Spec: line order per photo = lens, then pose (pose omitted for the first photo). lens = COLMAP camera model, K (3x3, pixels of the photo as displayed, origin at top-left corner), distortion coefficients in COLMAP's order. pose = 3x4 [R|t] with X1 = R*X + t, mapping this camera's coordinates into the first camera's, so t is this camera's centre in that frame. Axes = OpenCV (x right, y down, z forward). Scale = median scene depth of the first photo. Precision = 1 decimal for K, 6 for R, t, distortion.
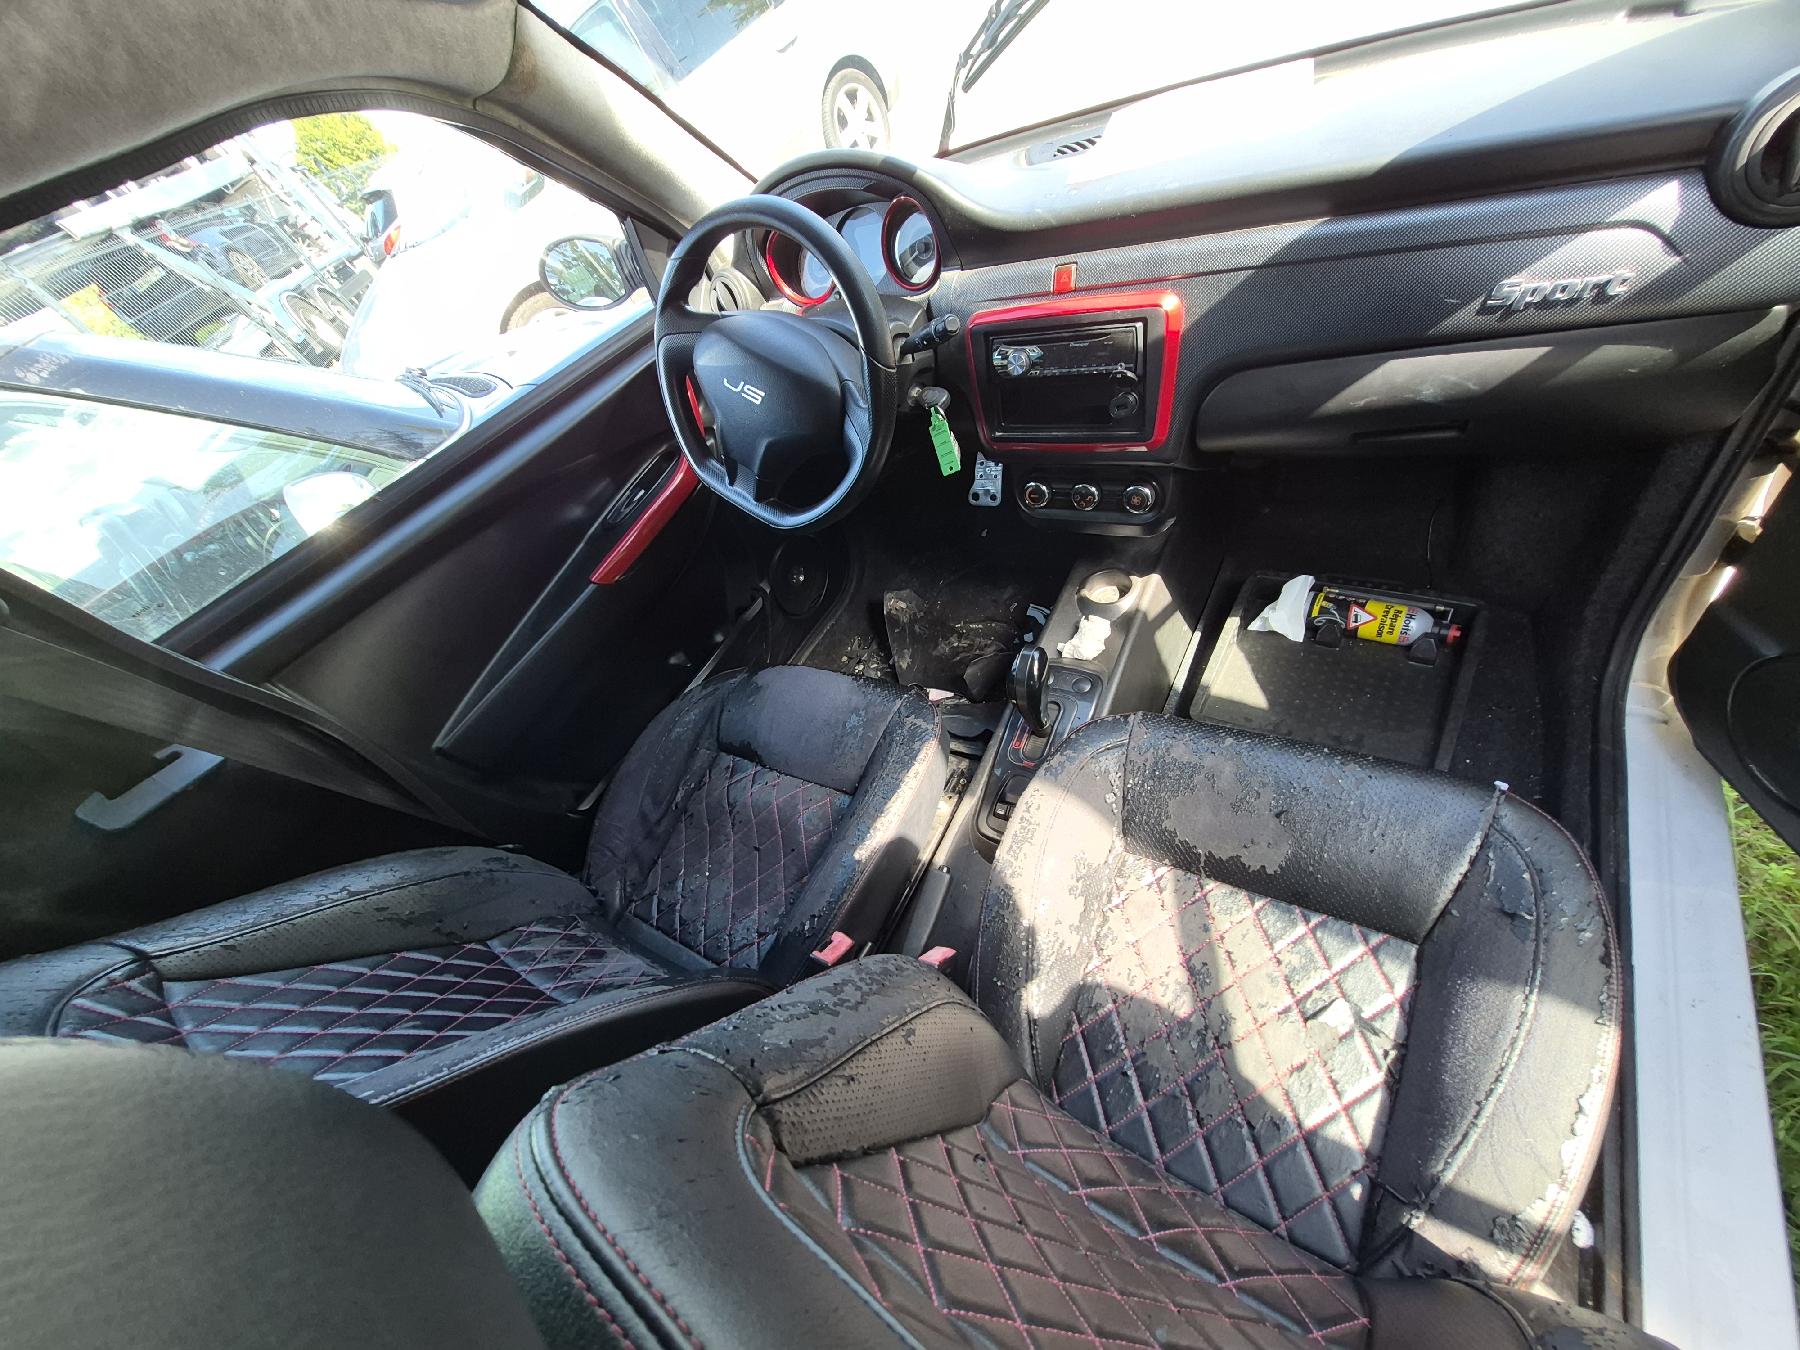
lens RADIAL K [[683.7, 0, 900.0], [0, 683.7, 675.0], [0, 0, 1]] dist [-0.000262, -0.000267]
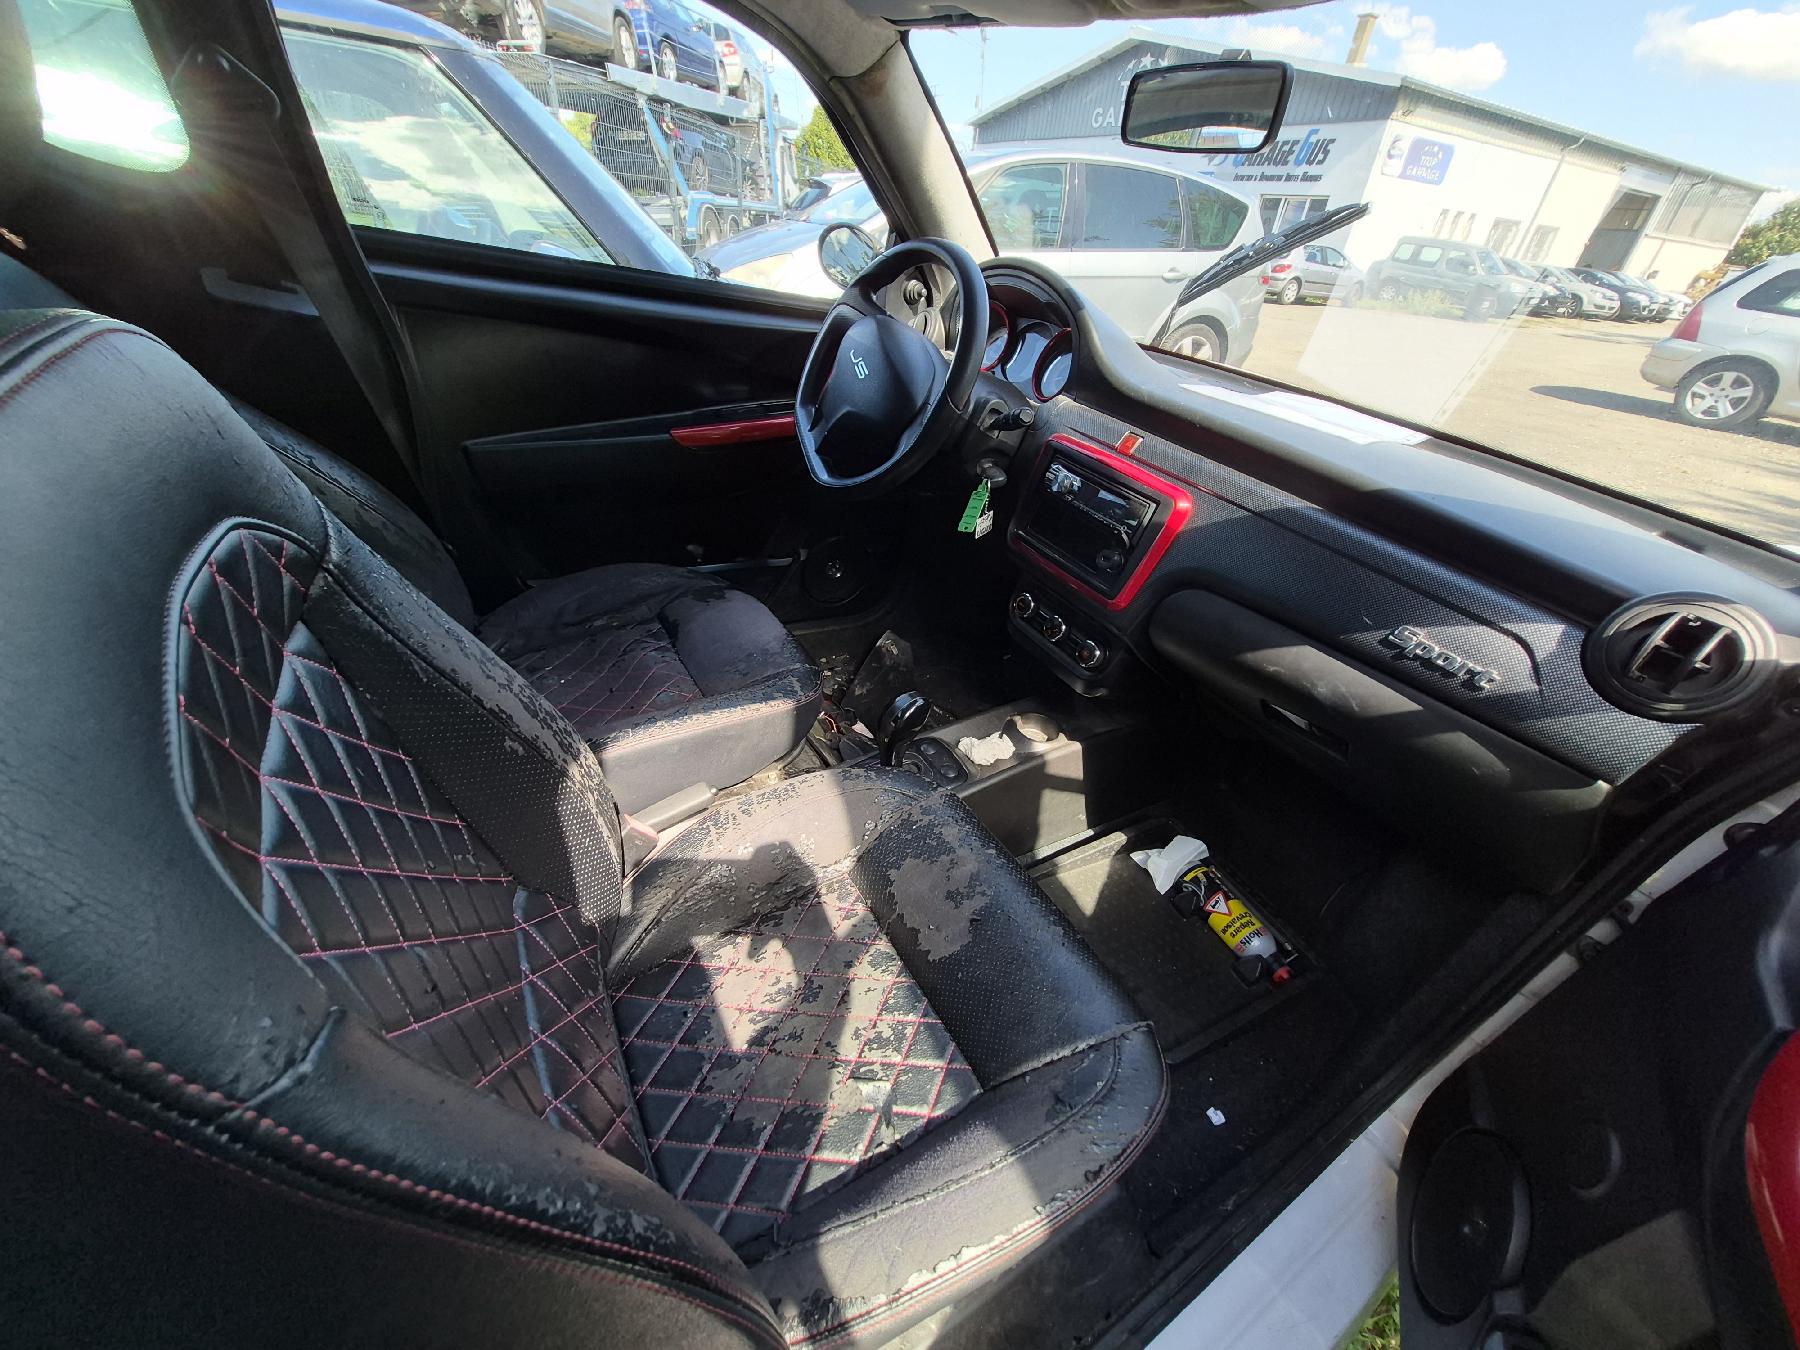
lens RADIAL K [[674.2, 0, 900.0], [0, 674.2, 675.0], [0, 0, 1]] dist [-0.002064, -0.000064]
pose [[0.779394, 0.615116, -0.119069, 0.272407], [-0.626278, 0.770317, -0.119947, 0.082507], [0.017939, 0.168056, 0.985614, -0.046376]]
